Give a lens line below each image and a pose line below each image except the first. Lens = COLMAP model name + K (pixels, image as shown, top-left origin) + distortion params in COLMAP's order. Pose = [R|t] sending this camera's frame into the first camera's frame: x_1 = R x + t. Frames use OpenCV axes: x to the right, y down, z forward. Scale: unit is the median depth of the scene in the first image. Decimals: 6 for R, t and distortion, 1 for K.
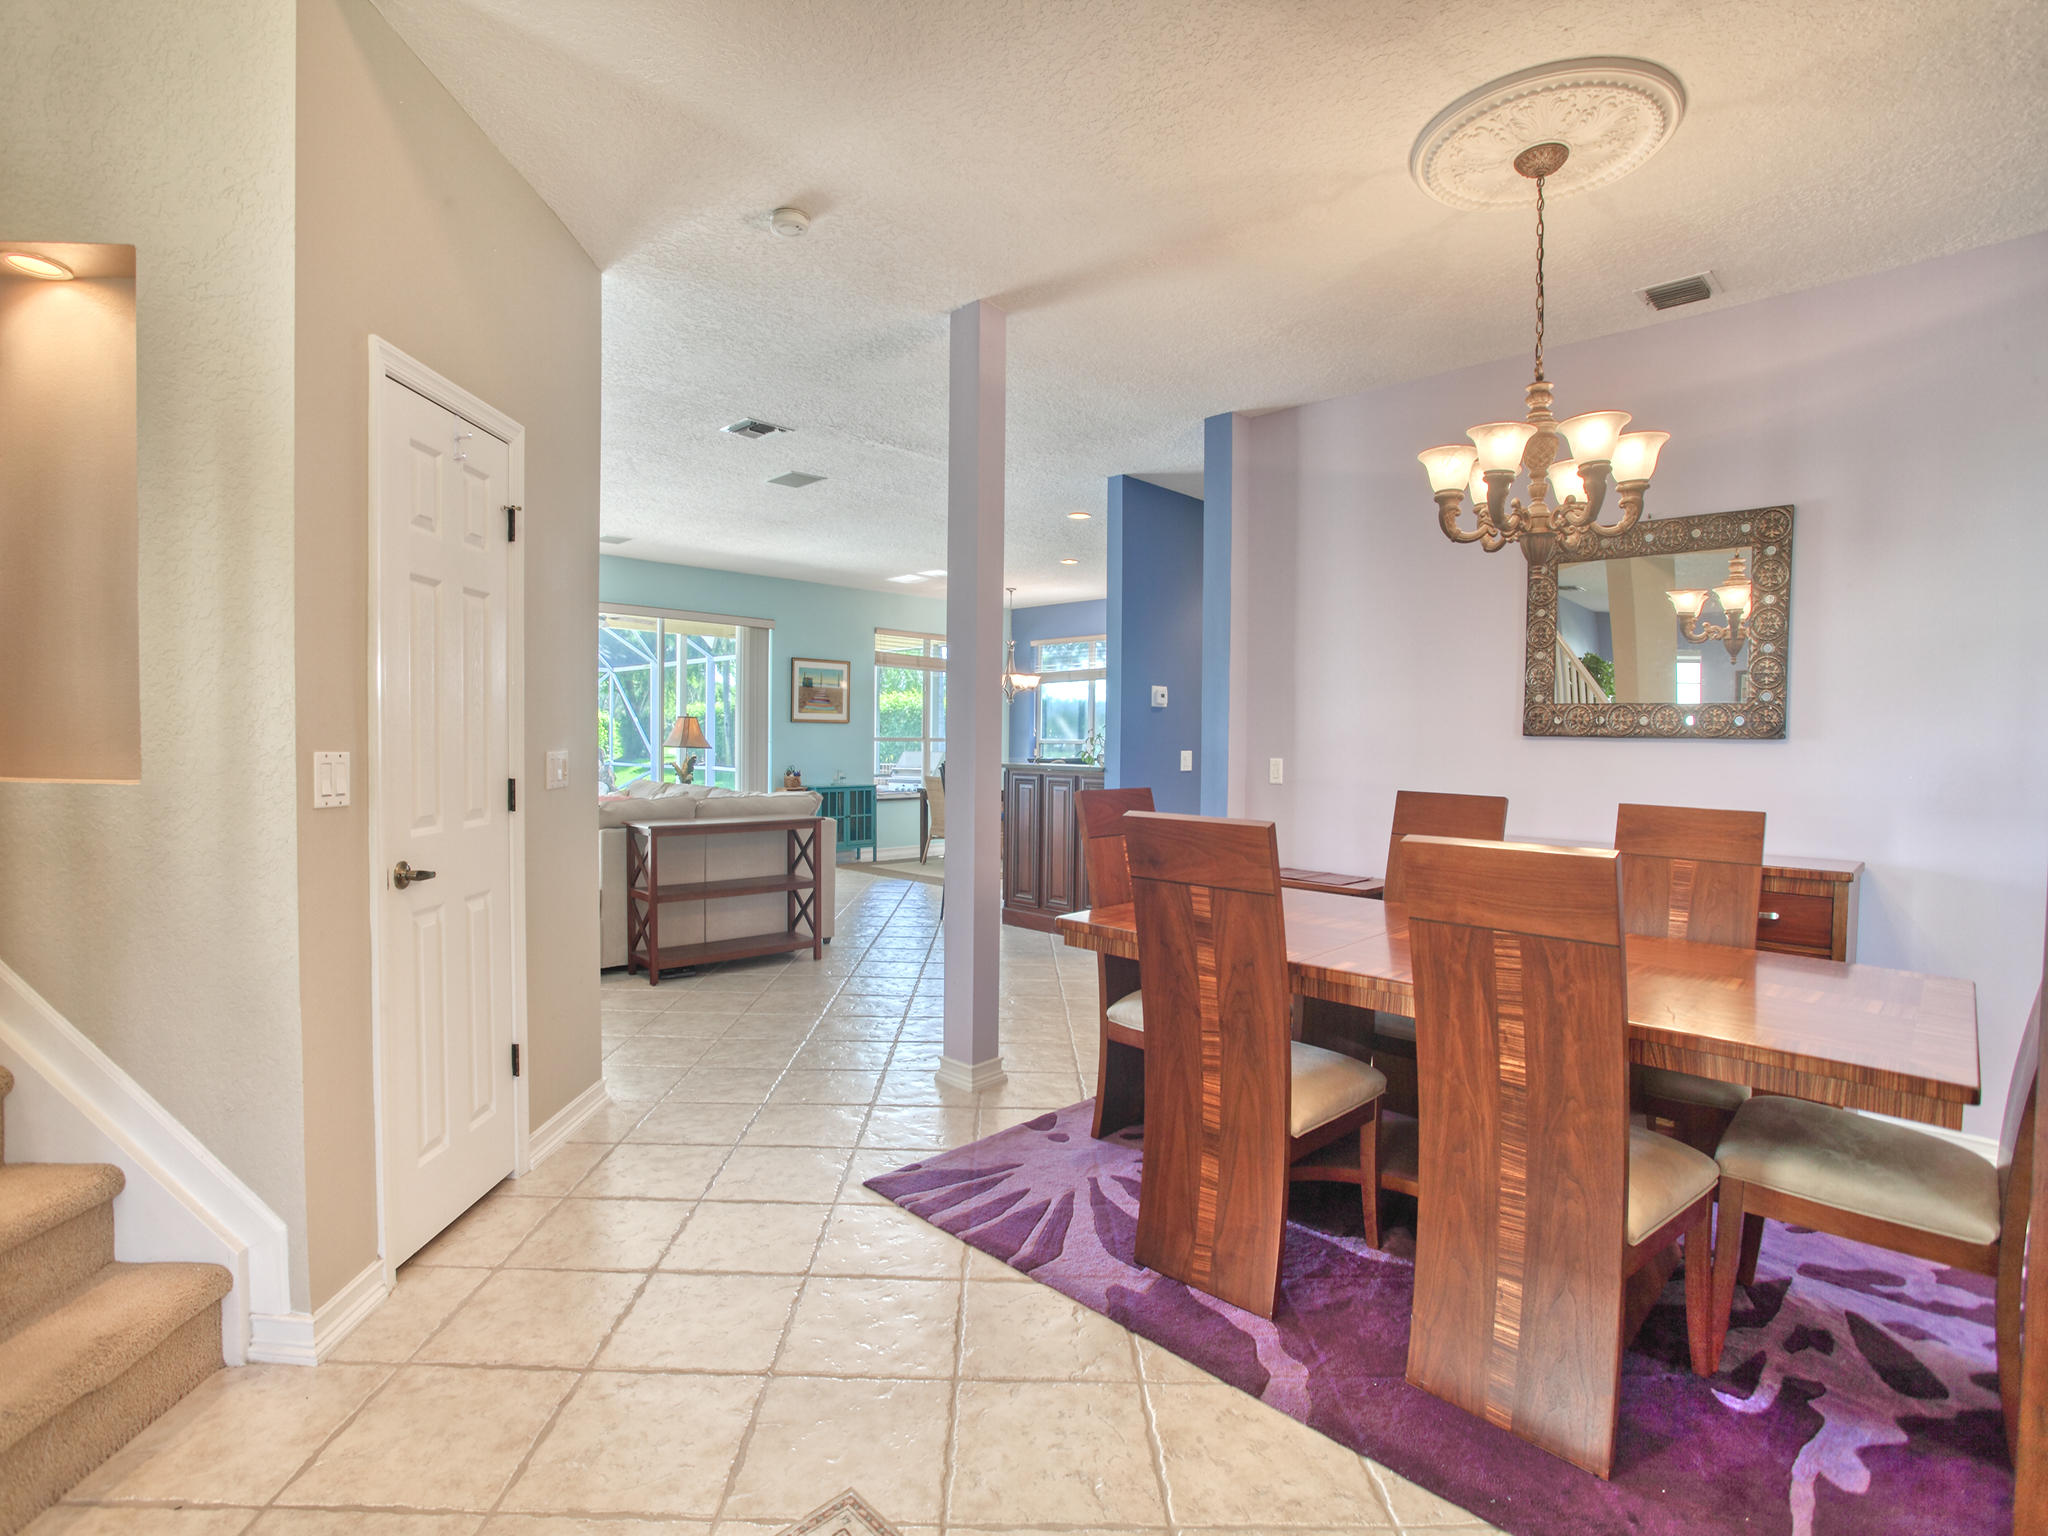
lens RADIAL K [[978.3, 0, 1032.4], [0, 978.3, 761.7], [0, 0, 1]] dist [-0.064710, 0.022824]
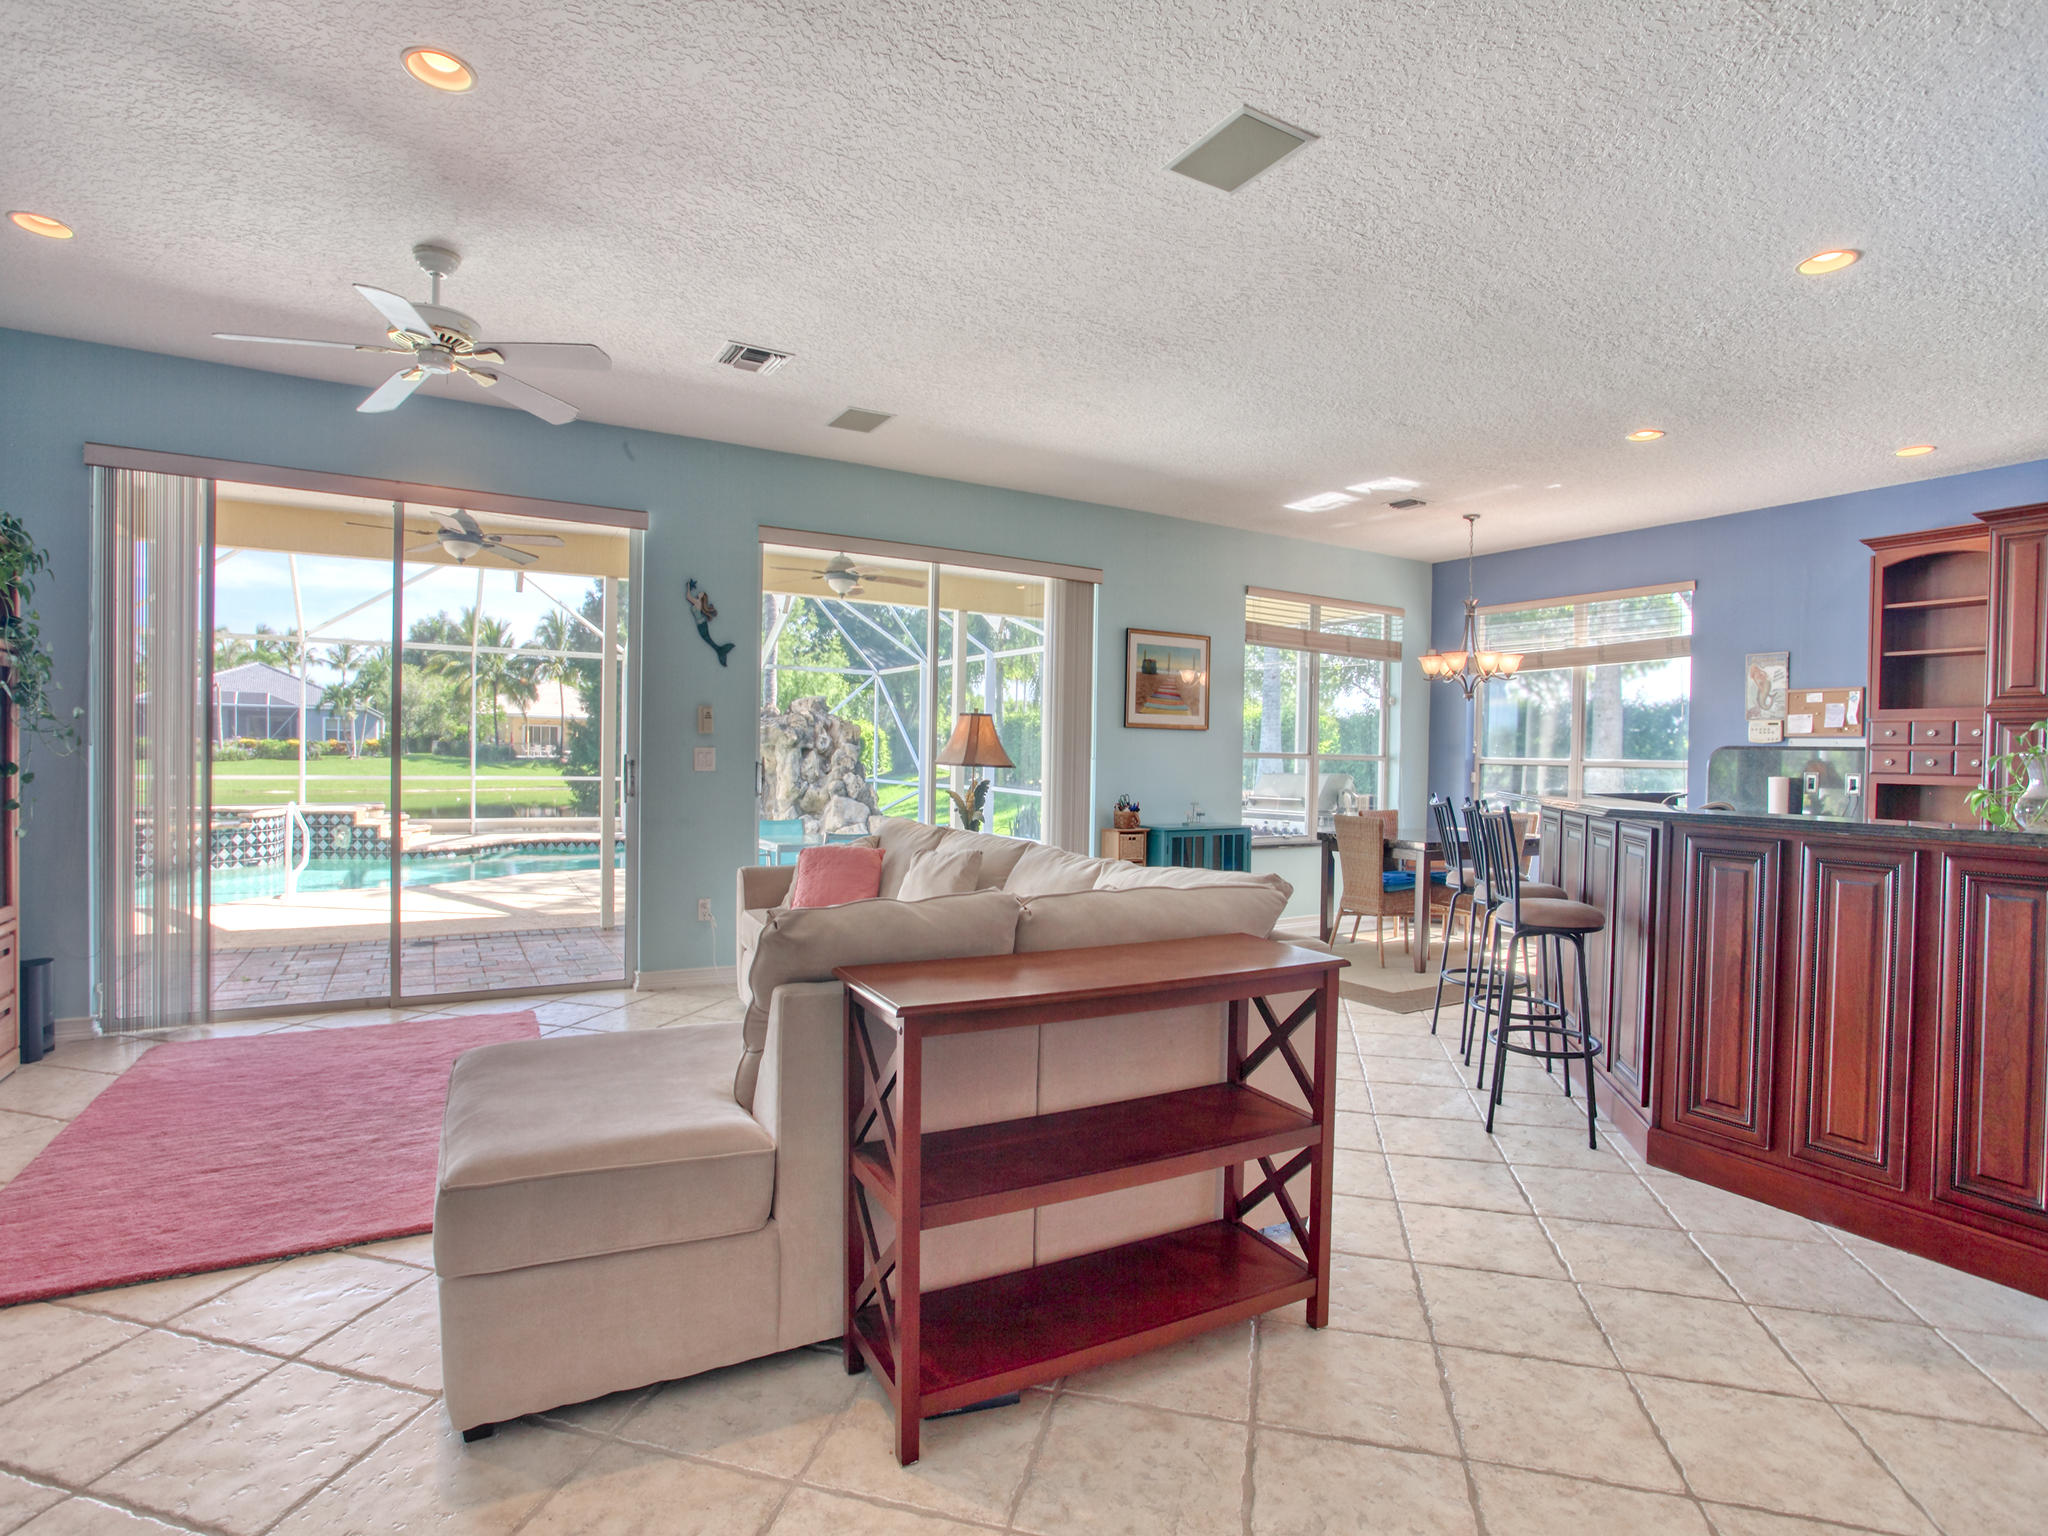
lens RADIAL K [[1003.1, 0, 1049.7], [0, 1003.1, 767.9], [0, 0, 1]] dist [-0.051168, 0.026881]
pose [[0.969266, 0.009430, -0.245833, -0.413725], [-0.012407, 0.999867, -0.010562, -0.019010], [0.245701, 0.013288, 0.969255, 1.071553]]
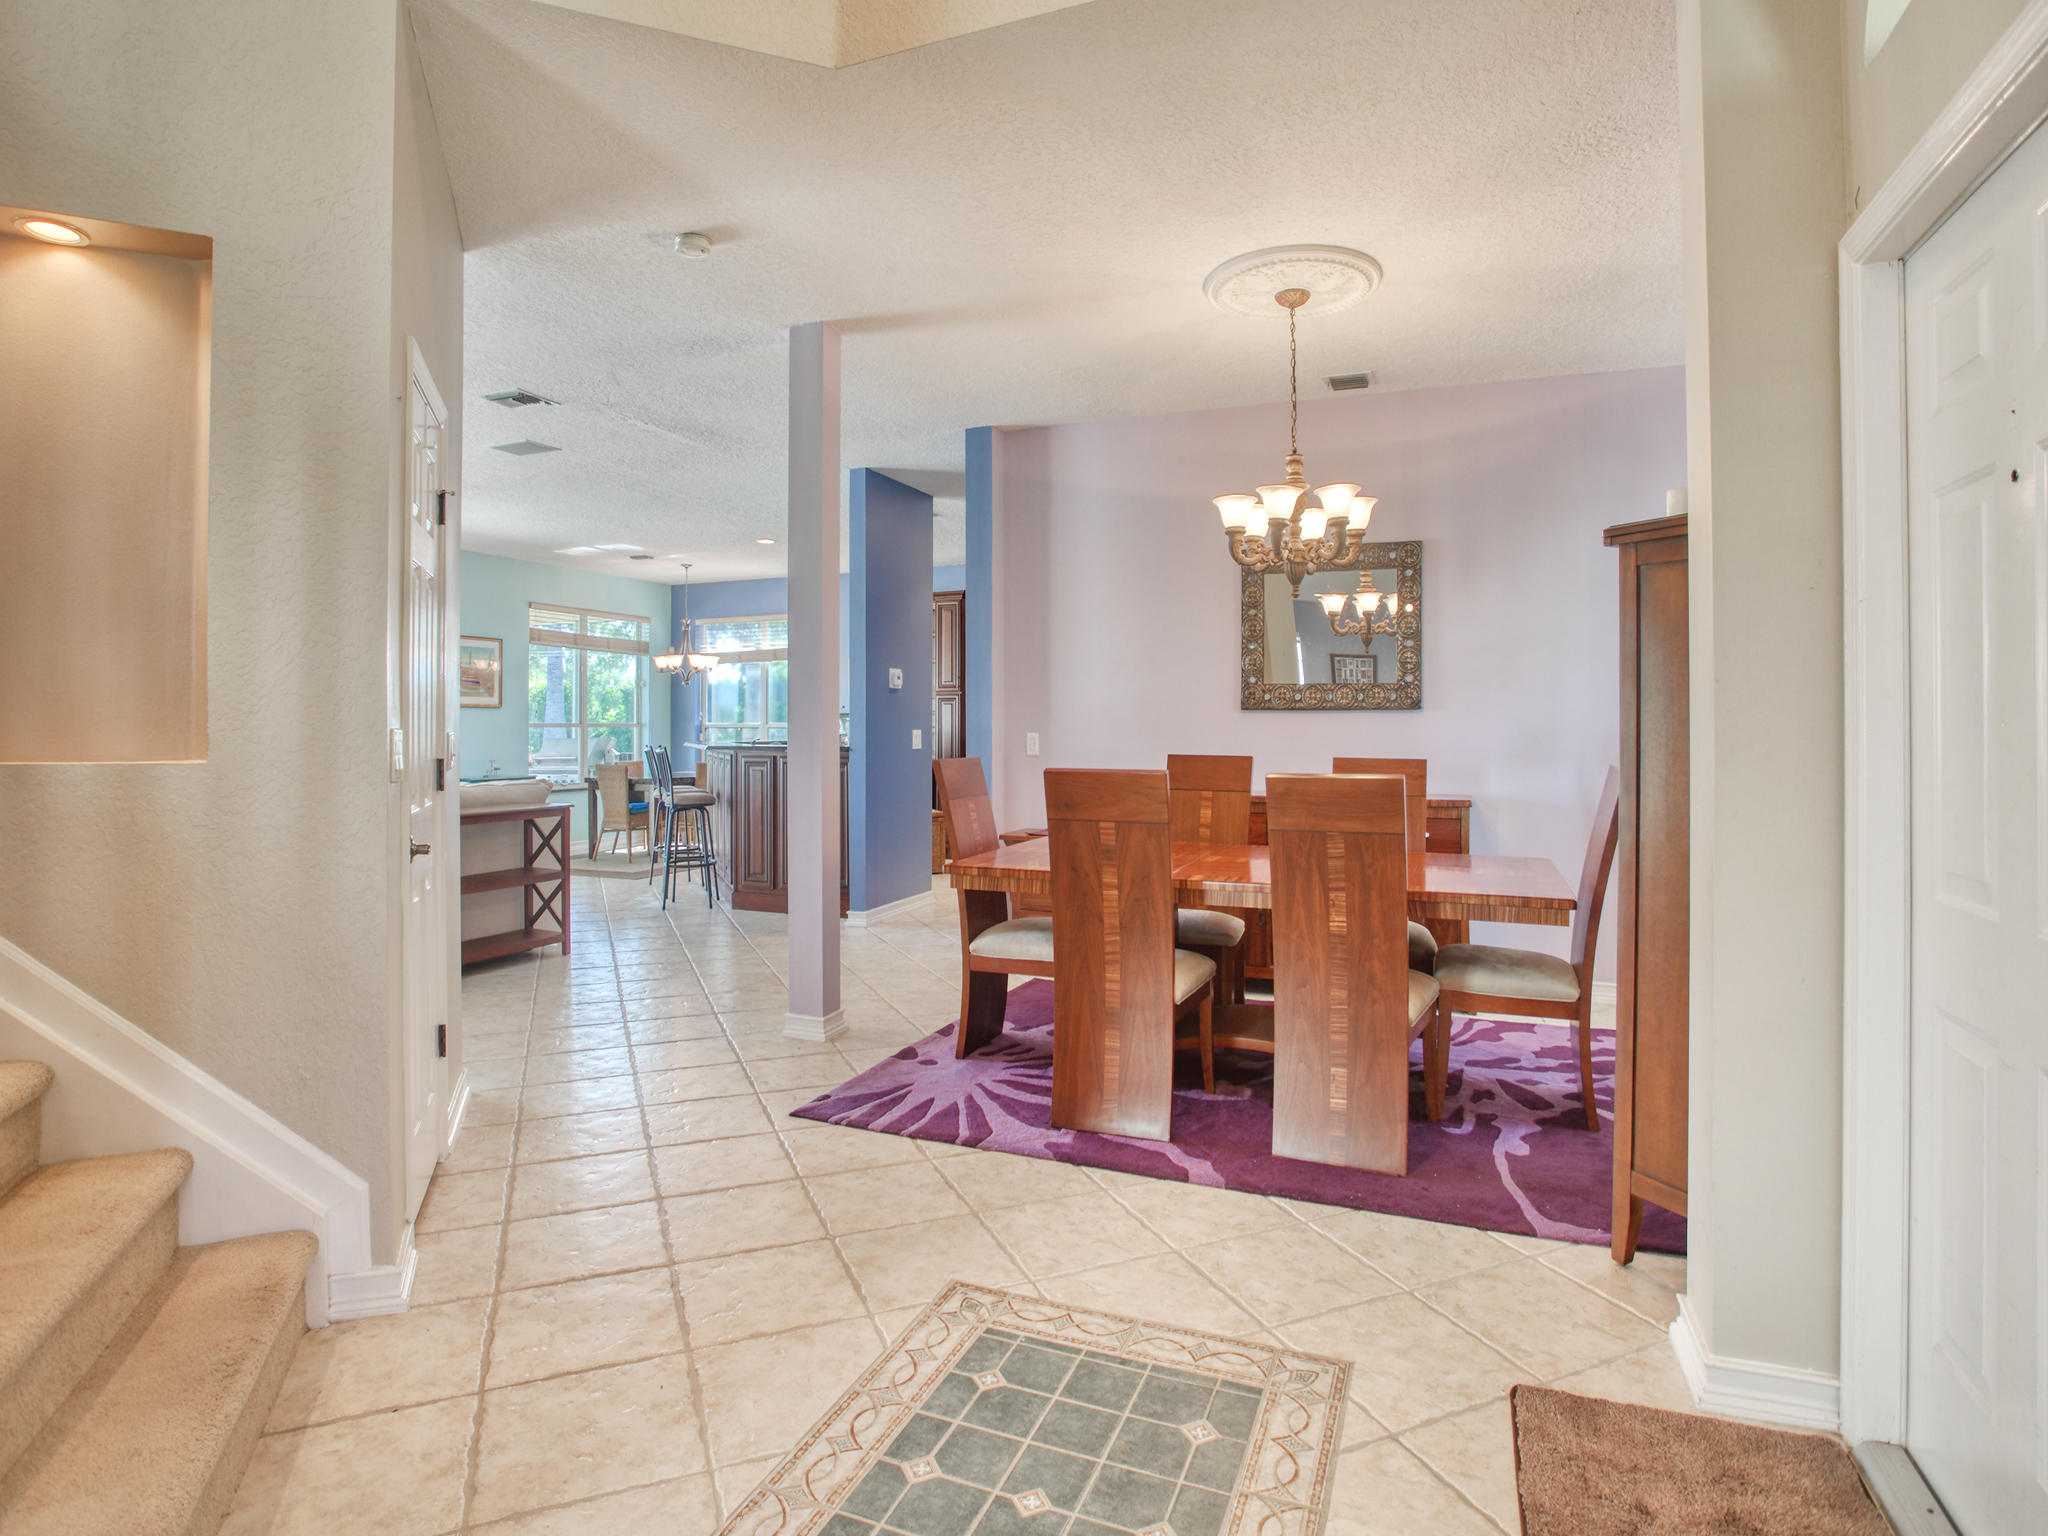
lens RADIAL K [[1057.7, 0, 1027.7], [0, 1057.7, 716.4], [0, 0, 1]] dist [-0.069979, 0.000781]
pose [[0.925825, -0.011478, 0.377778, -0.333314], [0.022887, 0.999407, -0.025724, 0.013691], [-0.377259, 0.032462, 0.925539, -0.208827]]
